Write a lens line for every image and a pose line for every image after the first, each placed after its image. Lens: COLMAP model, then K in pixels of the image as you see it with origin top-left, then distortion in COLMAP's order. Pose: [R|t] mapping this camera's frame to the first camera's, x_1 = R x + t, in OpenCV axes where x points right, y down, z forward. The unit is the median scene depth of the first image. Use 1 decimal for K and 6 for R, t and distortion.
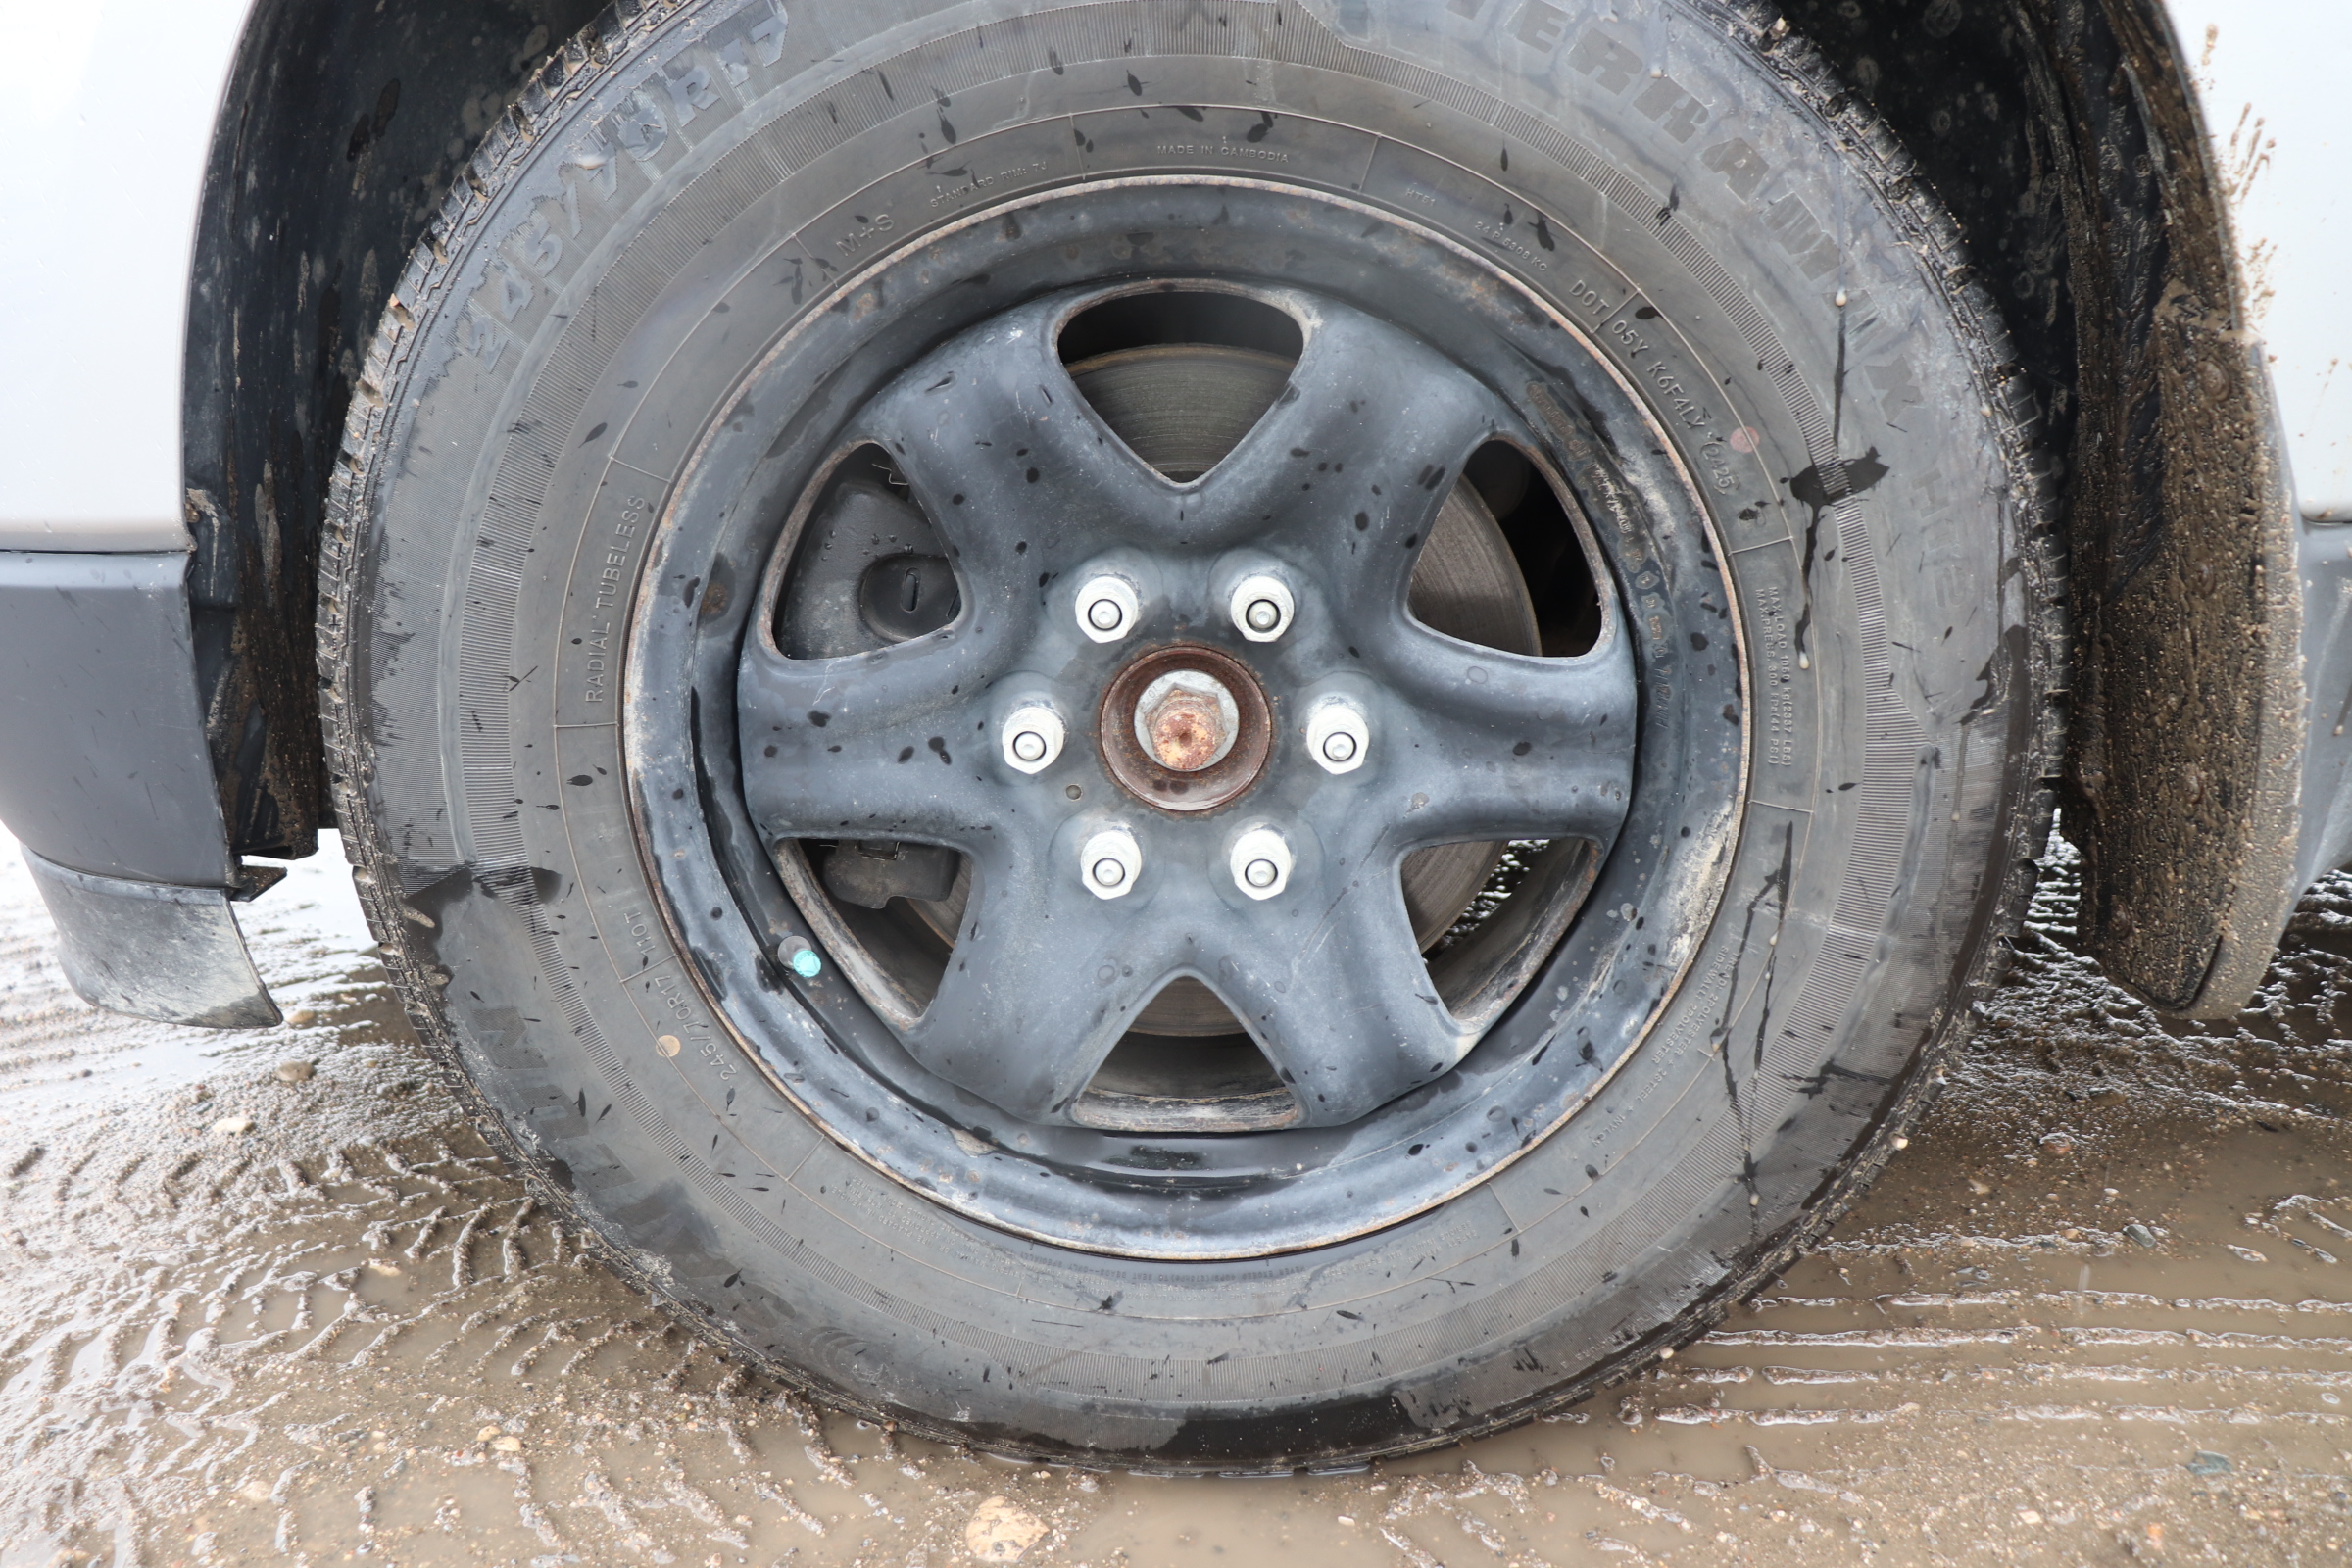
lens RADIAL K [[1942.5, 0, 1186.0], [0, 1942.5, 780.9], [0, 0, 1]] dist [-0.174938, 0.172173]
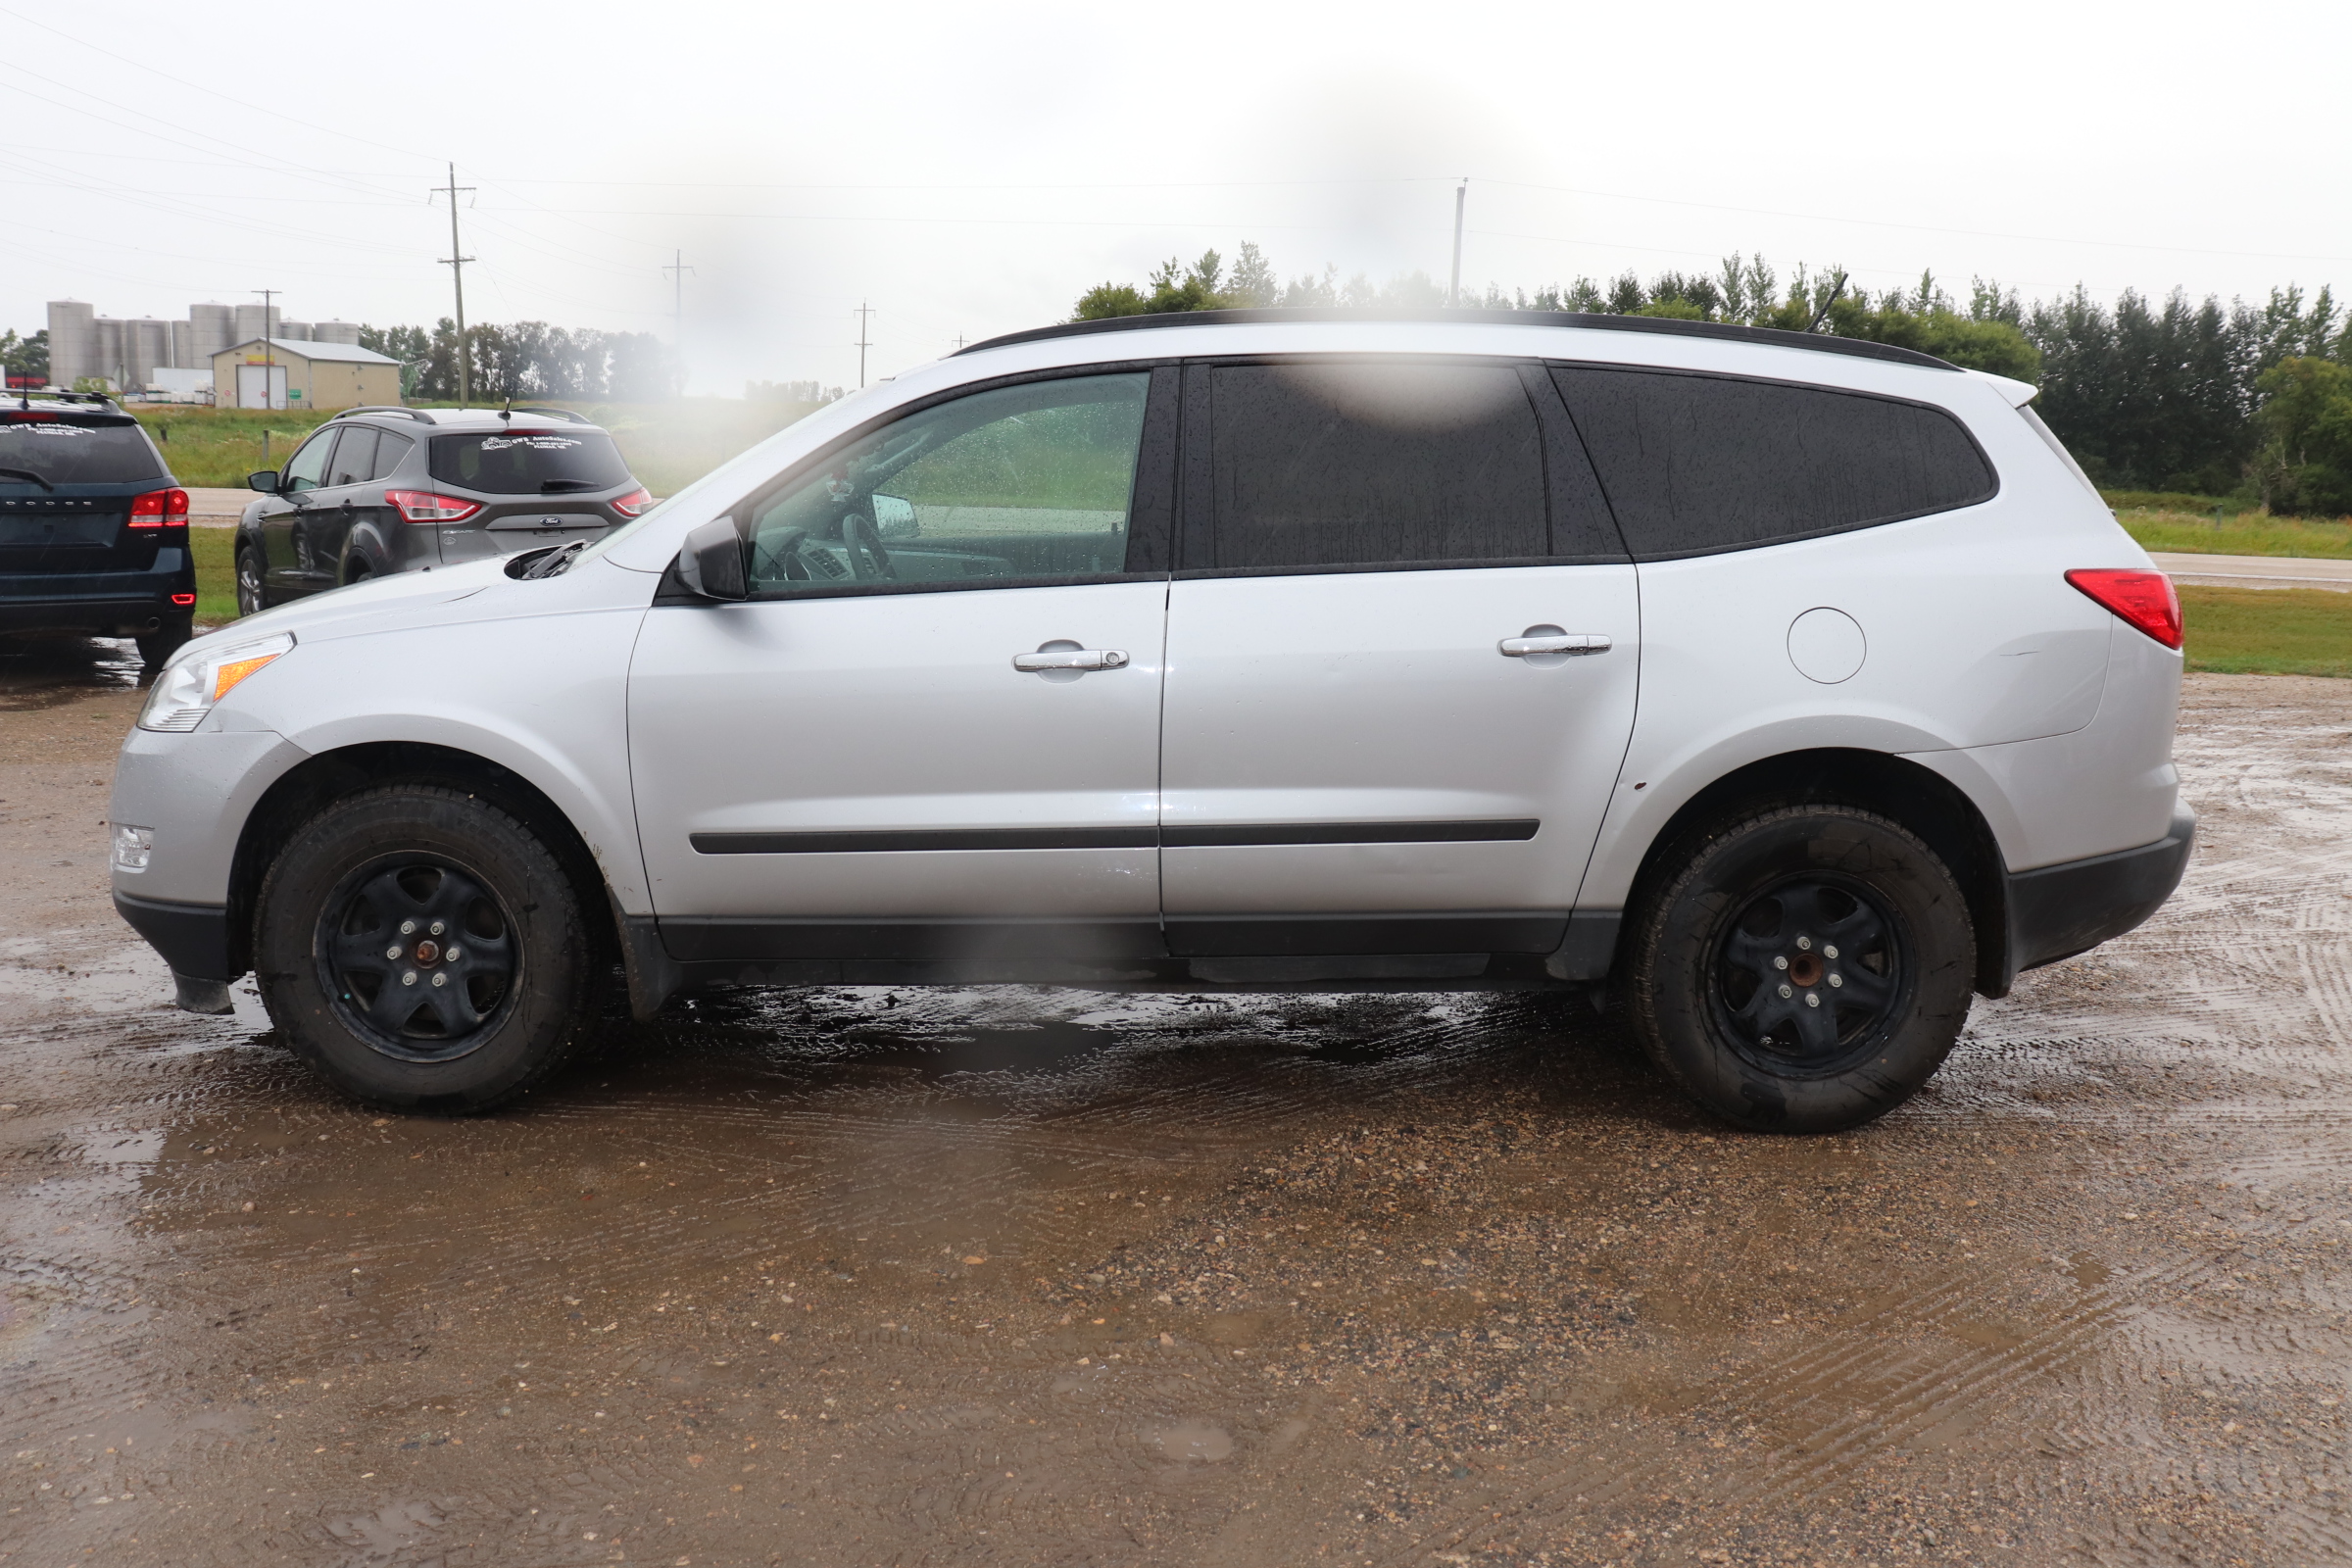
lens RADIAL K [[1942.5, 0, 1186.0], [0, 1942.5, 780.9], [0, 0, 1]] dist [-0.174938, 0.172173]
pose [[0.998213, 0.030054, 0.051656, 1.701715], [-0.021810, 0.987936, -0.153319, 0.245087], [-0.055640, 0.151919, 0.986826, -4.018078]]
